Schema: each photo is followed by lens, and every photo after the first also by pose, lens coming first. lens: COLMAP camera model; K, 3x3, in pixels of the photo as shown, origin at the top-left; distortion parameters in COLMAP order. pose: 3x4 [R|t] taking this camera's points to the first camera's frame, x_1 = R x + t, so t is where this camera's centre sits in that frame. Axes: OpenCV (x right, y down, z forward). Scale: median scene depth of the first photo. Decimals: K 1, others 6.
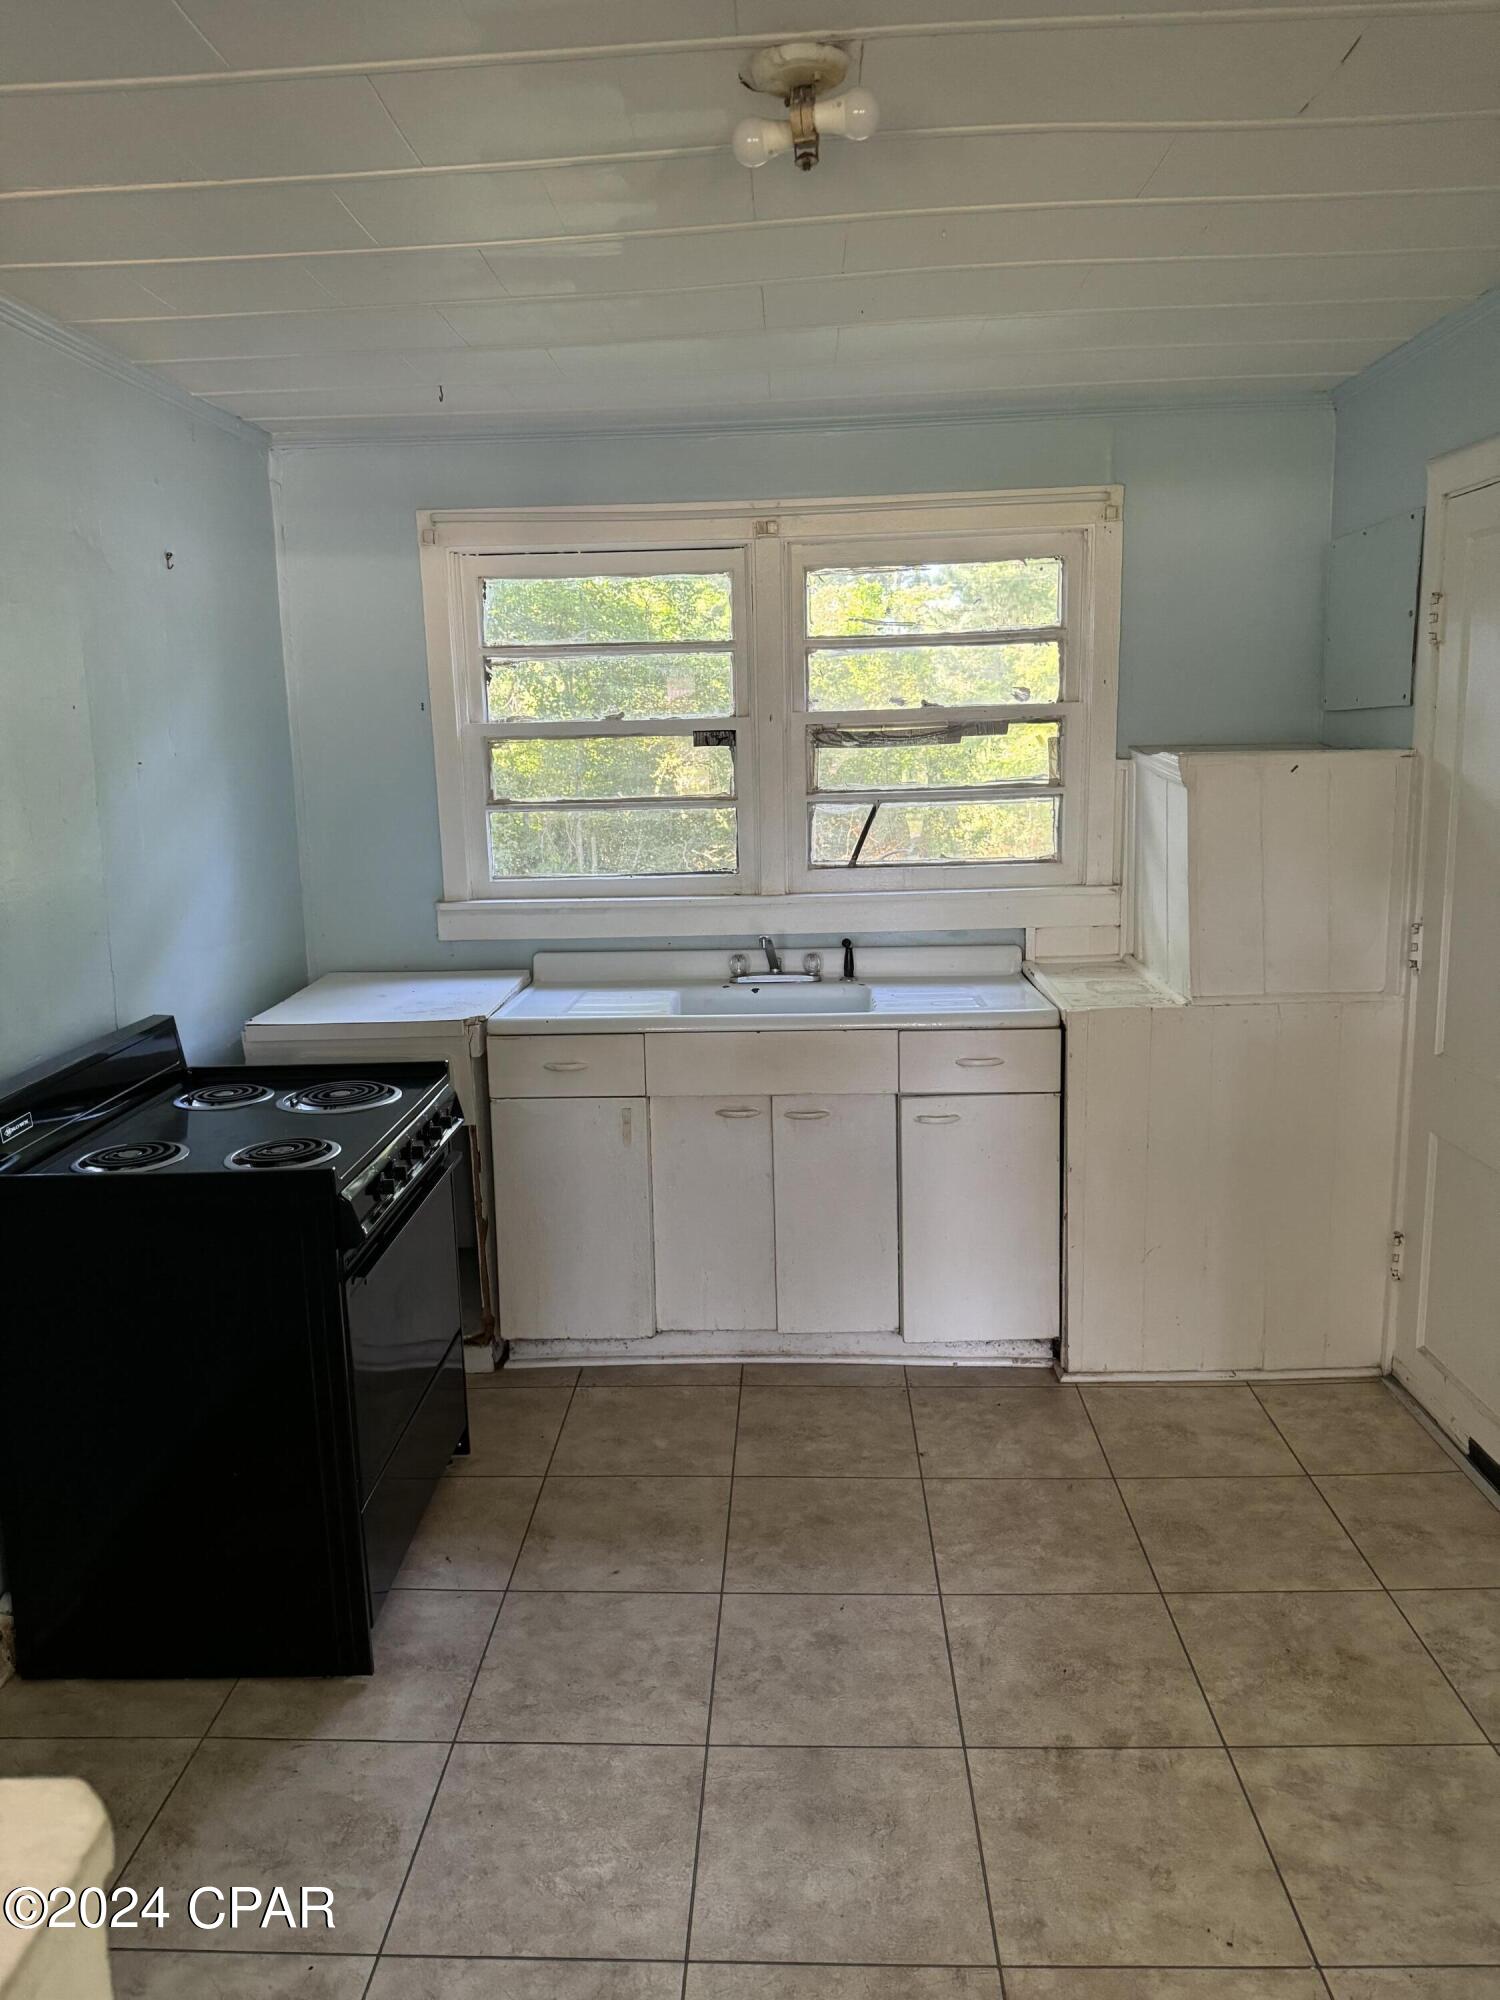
lens RADIAL K [[1504.7, 0, 750.3], [0, 1504.7, 1008.4], [0, 0, 1]] dist [0.081849, -0.046689]
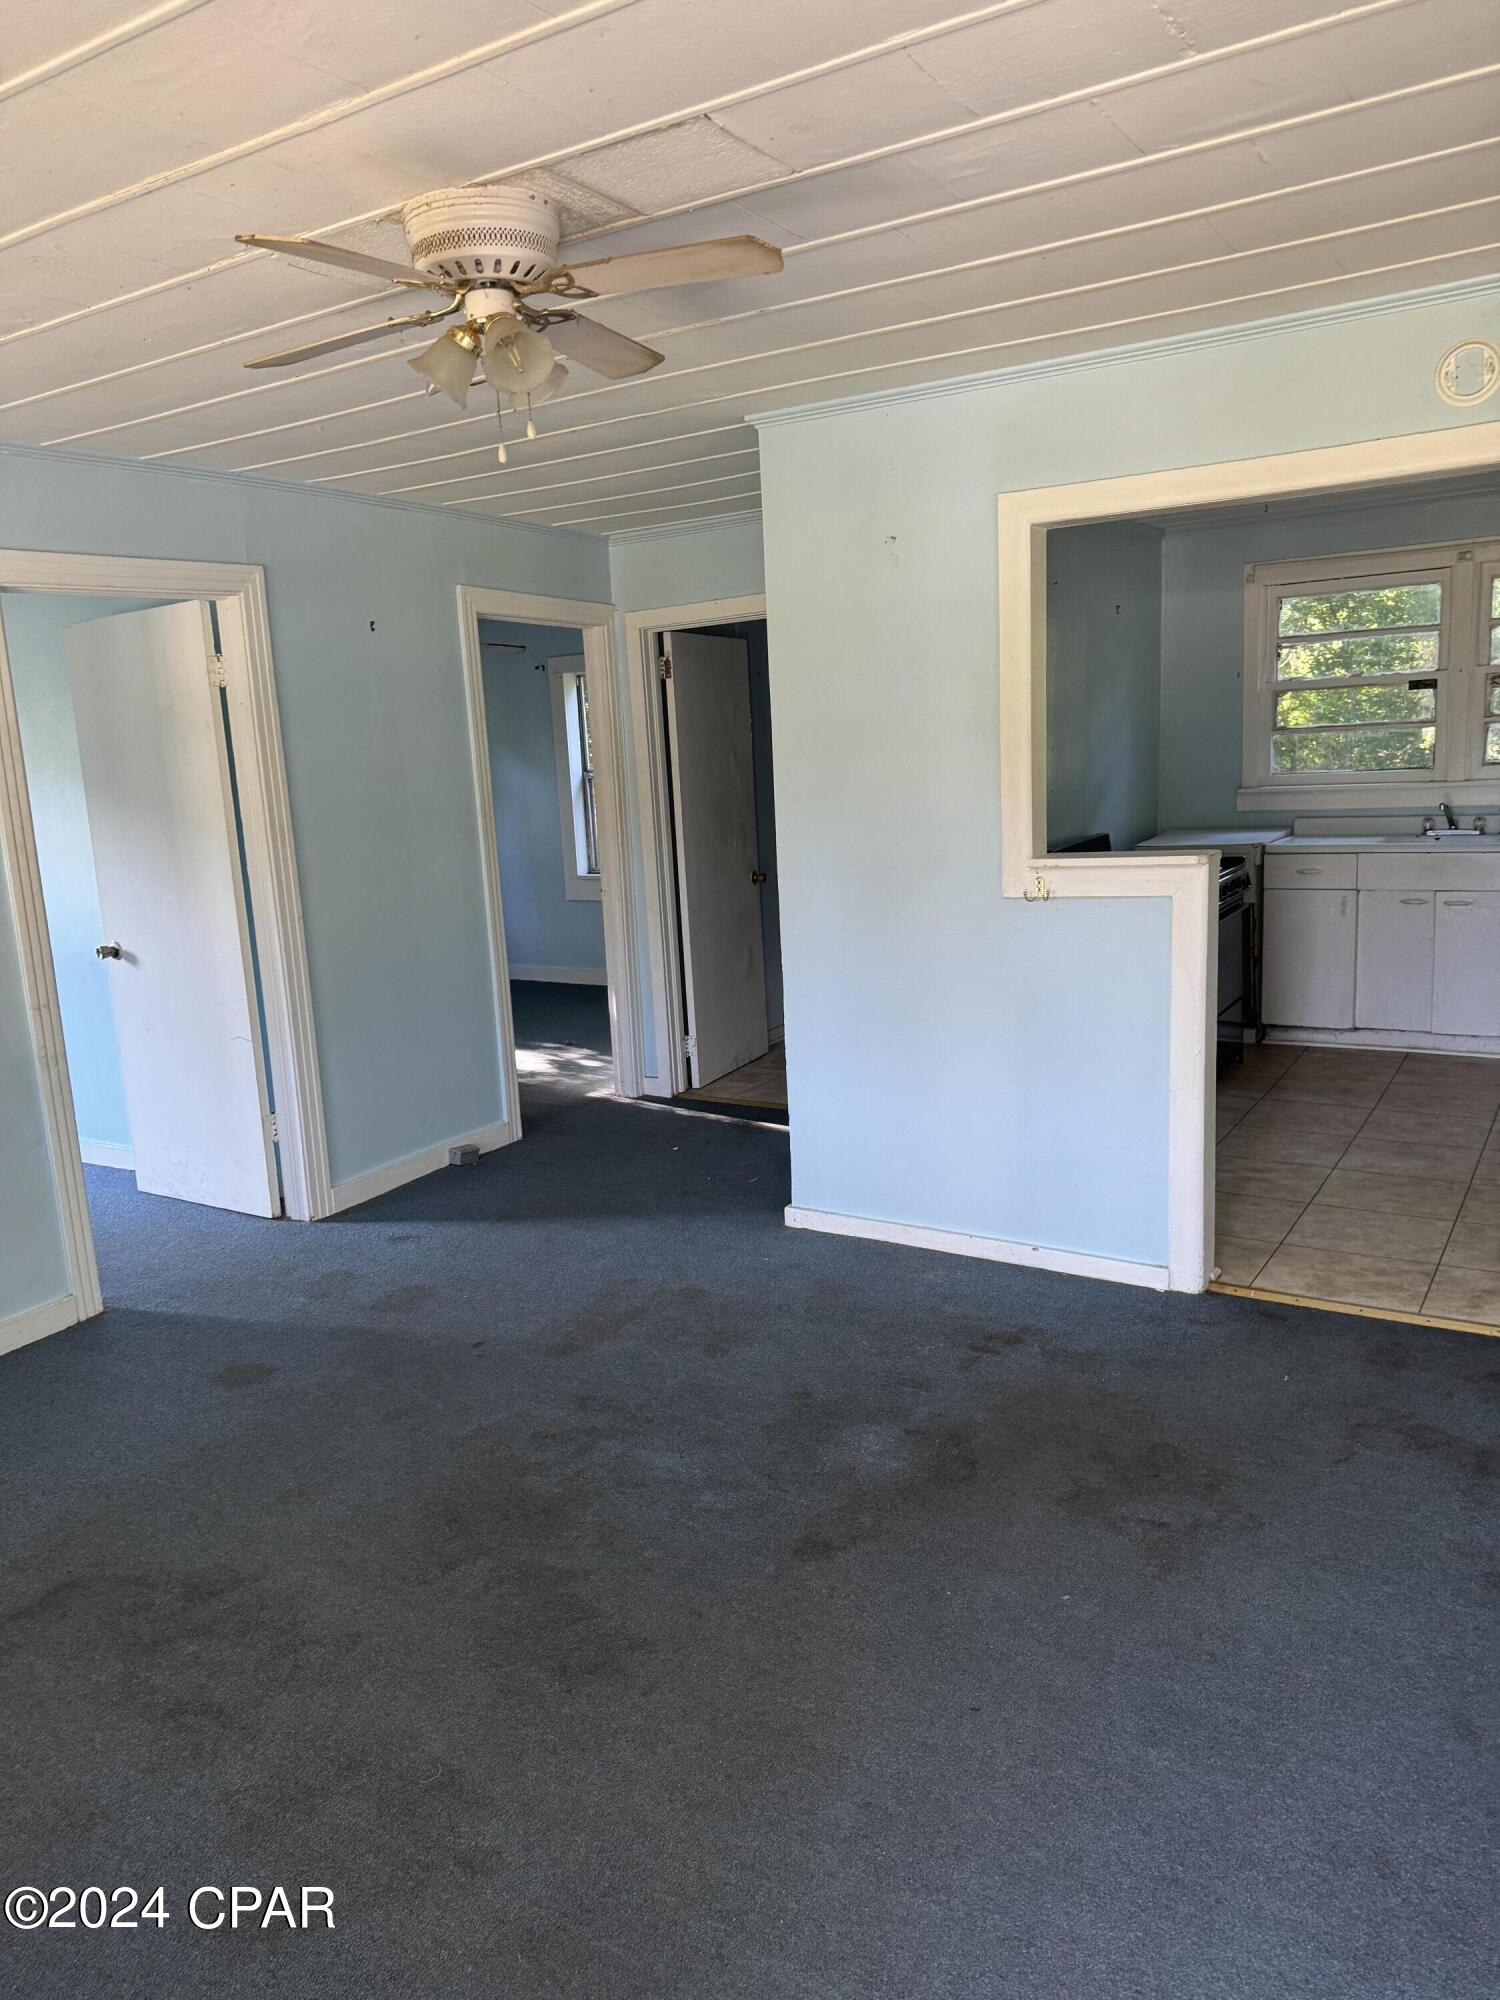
lens RADIAL K [[1504.7, 0, 750.3], [0, 1504.7, 1008.4], [0, 0, 1]] dist [0.081849, -0.046689]
pose [[0.883586, 0.062933, -0.464021, 0.103893], [-0.052468, 0.997993, 0.035444, 0.126126], [0.465320, -0.006972, 0.885115, -0.677592]]
